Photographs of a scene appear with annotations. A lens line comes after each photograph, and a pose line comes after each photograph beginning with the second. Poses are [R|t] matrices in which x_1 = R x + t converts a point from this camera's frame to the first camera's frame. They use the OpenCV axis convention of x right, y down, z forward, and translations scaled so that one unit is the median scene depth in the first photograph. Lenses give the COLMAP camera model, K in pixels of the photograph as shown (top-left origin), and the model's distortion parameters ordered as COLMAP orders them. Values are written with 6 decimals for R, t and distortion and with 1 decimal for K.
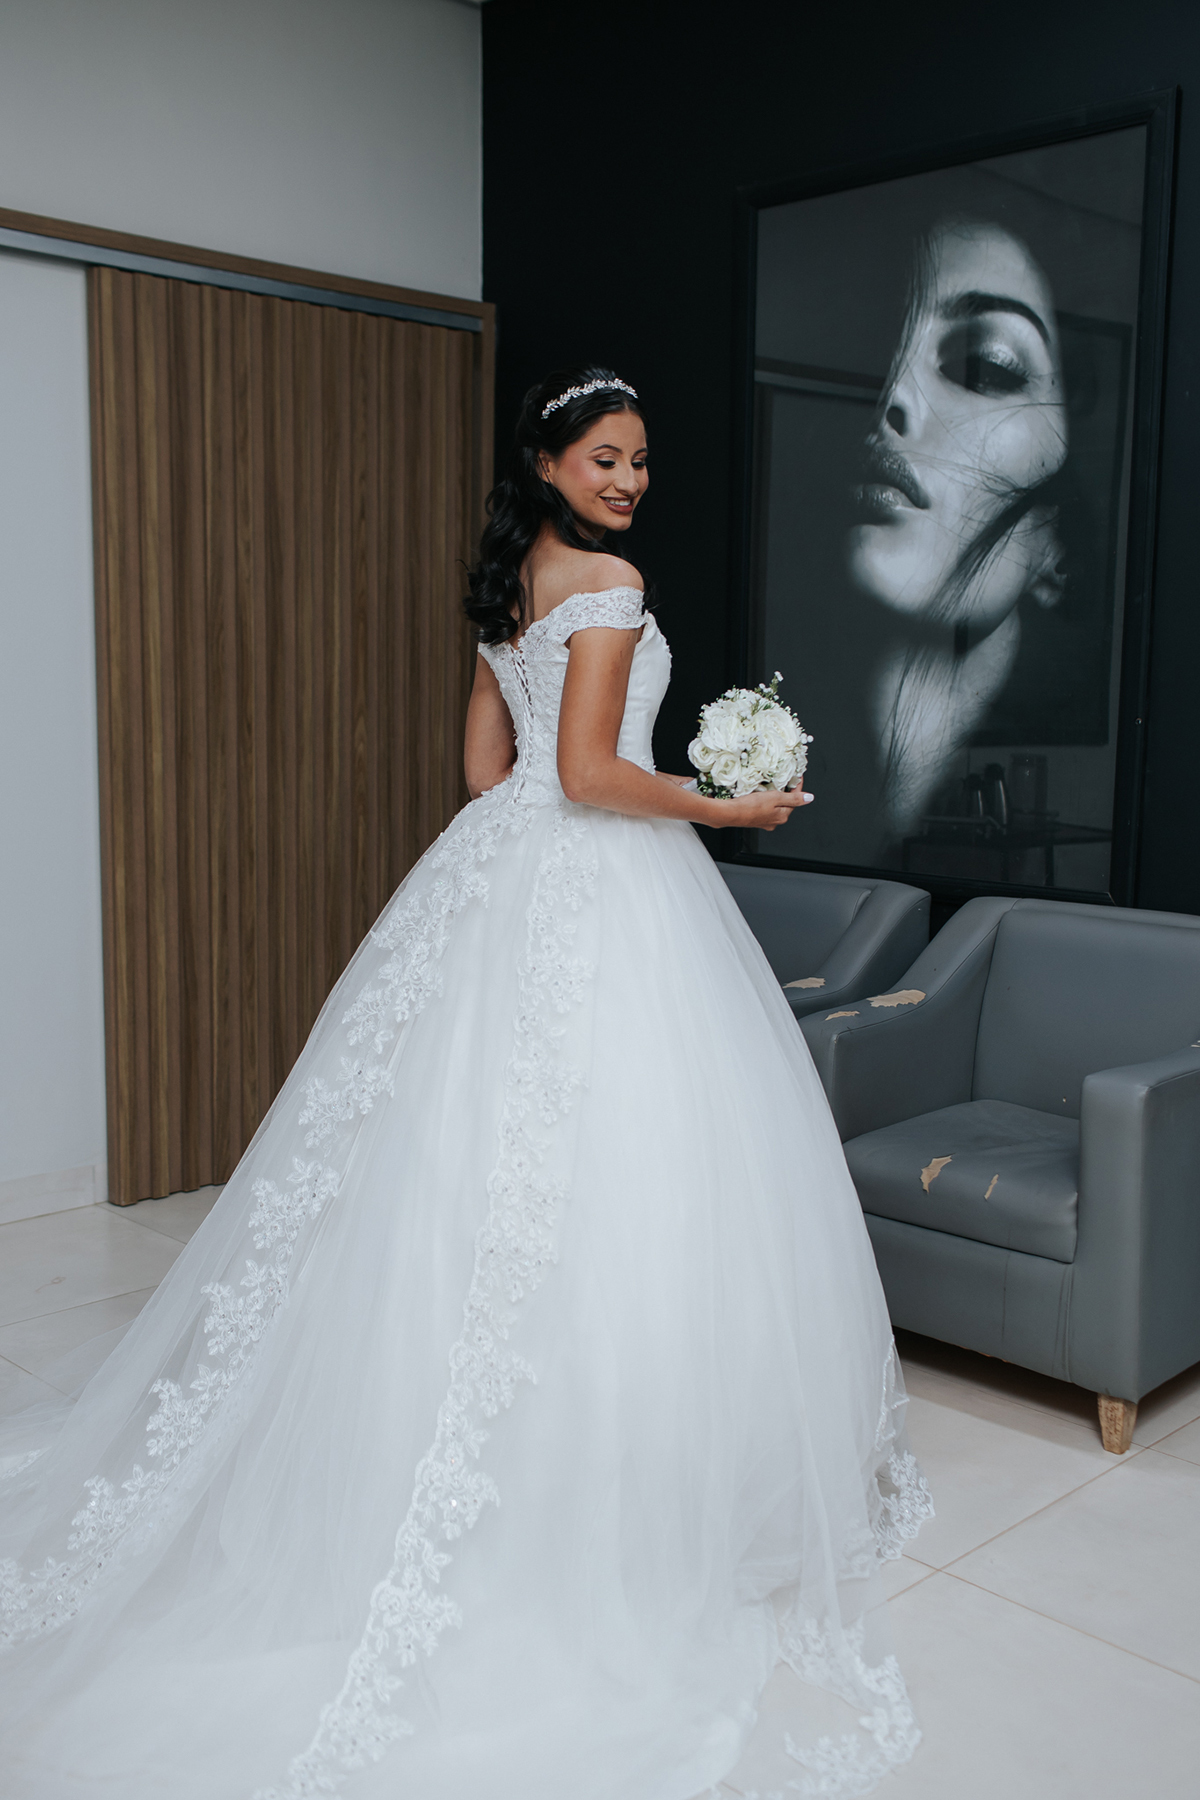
lens RADIAL K [[1785.2, 0, 600.0], [0, 1785.2, 900.0], [0, 0, 1]] dist [0.005361, 0.009041]
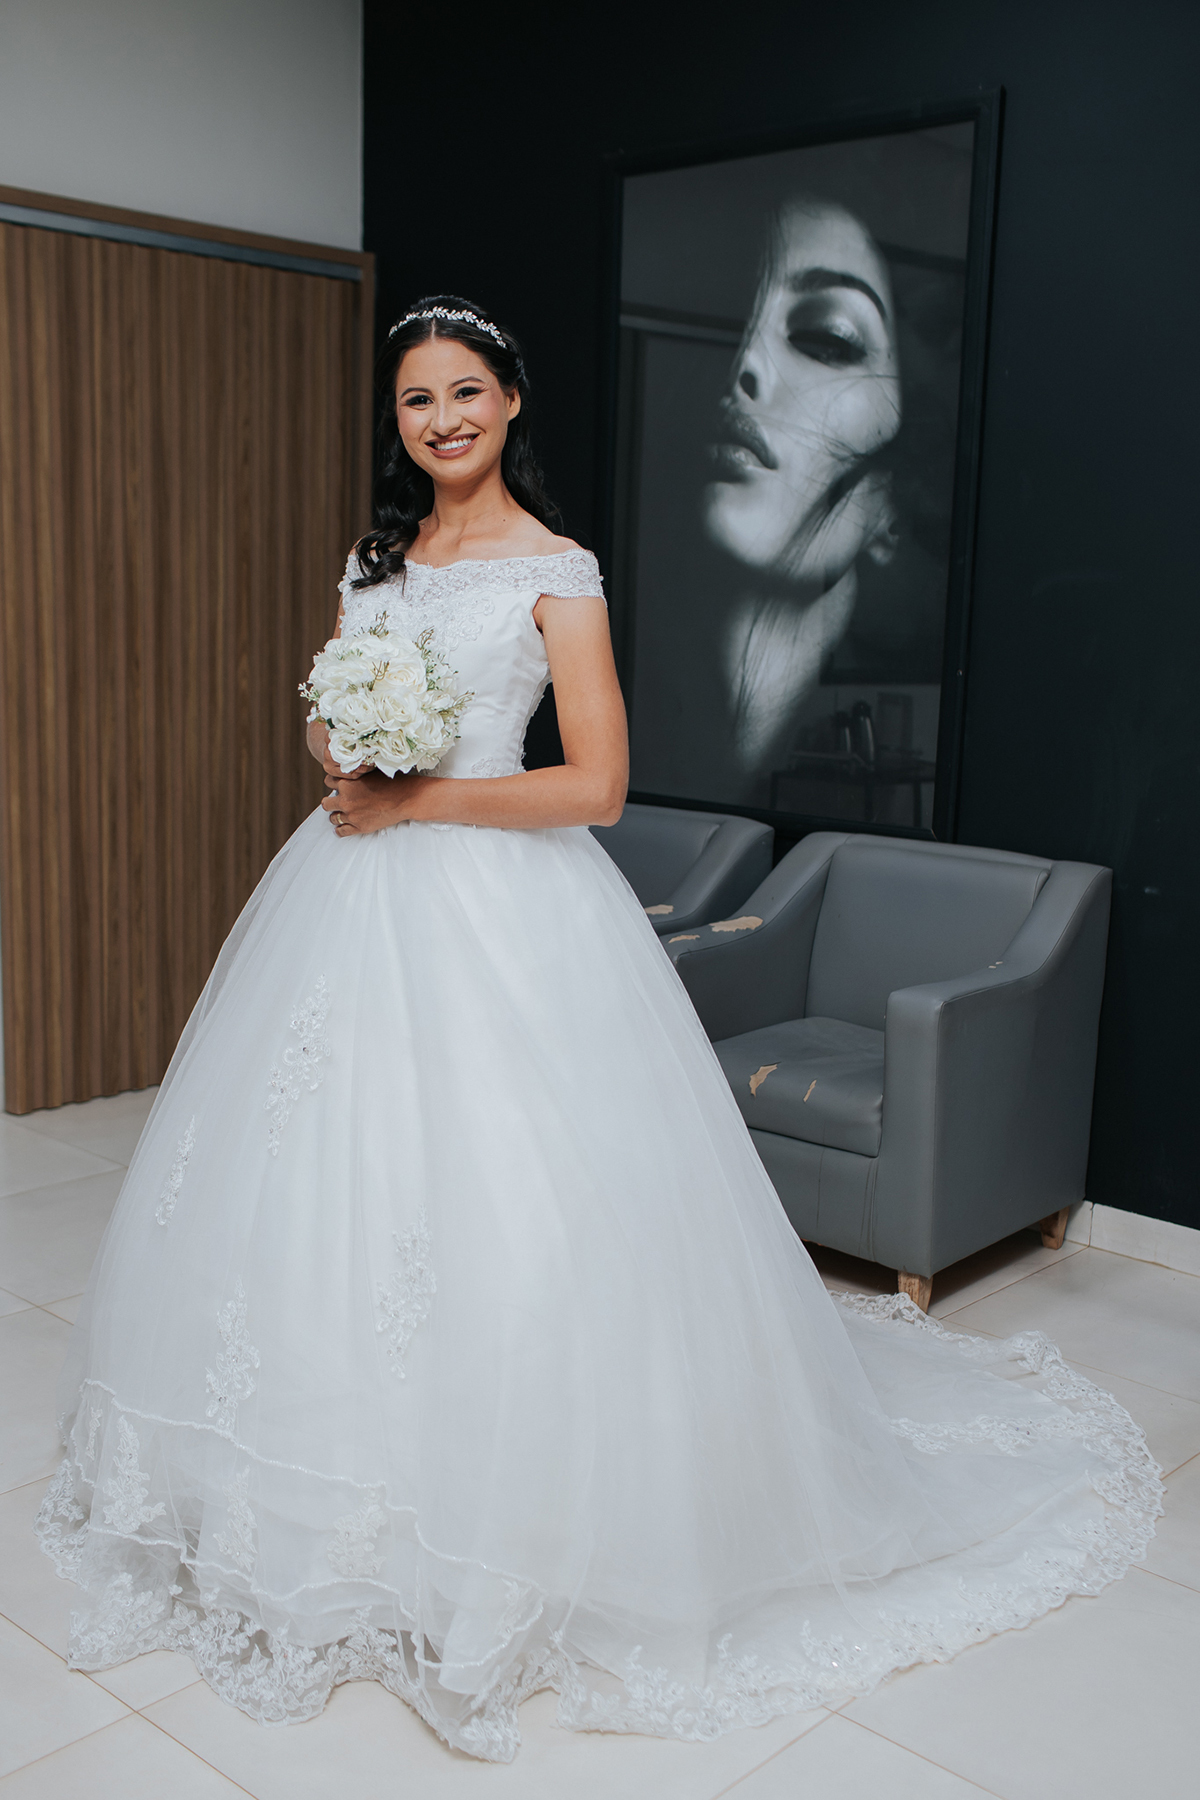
lens RADIAL K [[1858.7, 0, 573.4], [0, 1858.7, 919.4], [0, 0, 1]] dist [0.008966, 0.000727]
pose [[0.999044, 0.007222, 0.043123, 0.014819], [-0.009297, 0.998798, 0.048119, -0.001463], [-0.042724, -0.048474, 0.997910, -0.117986]]
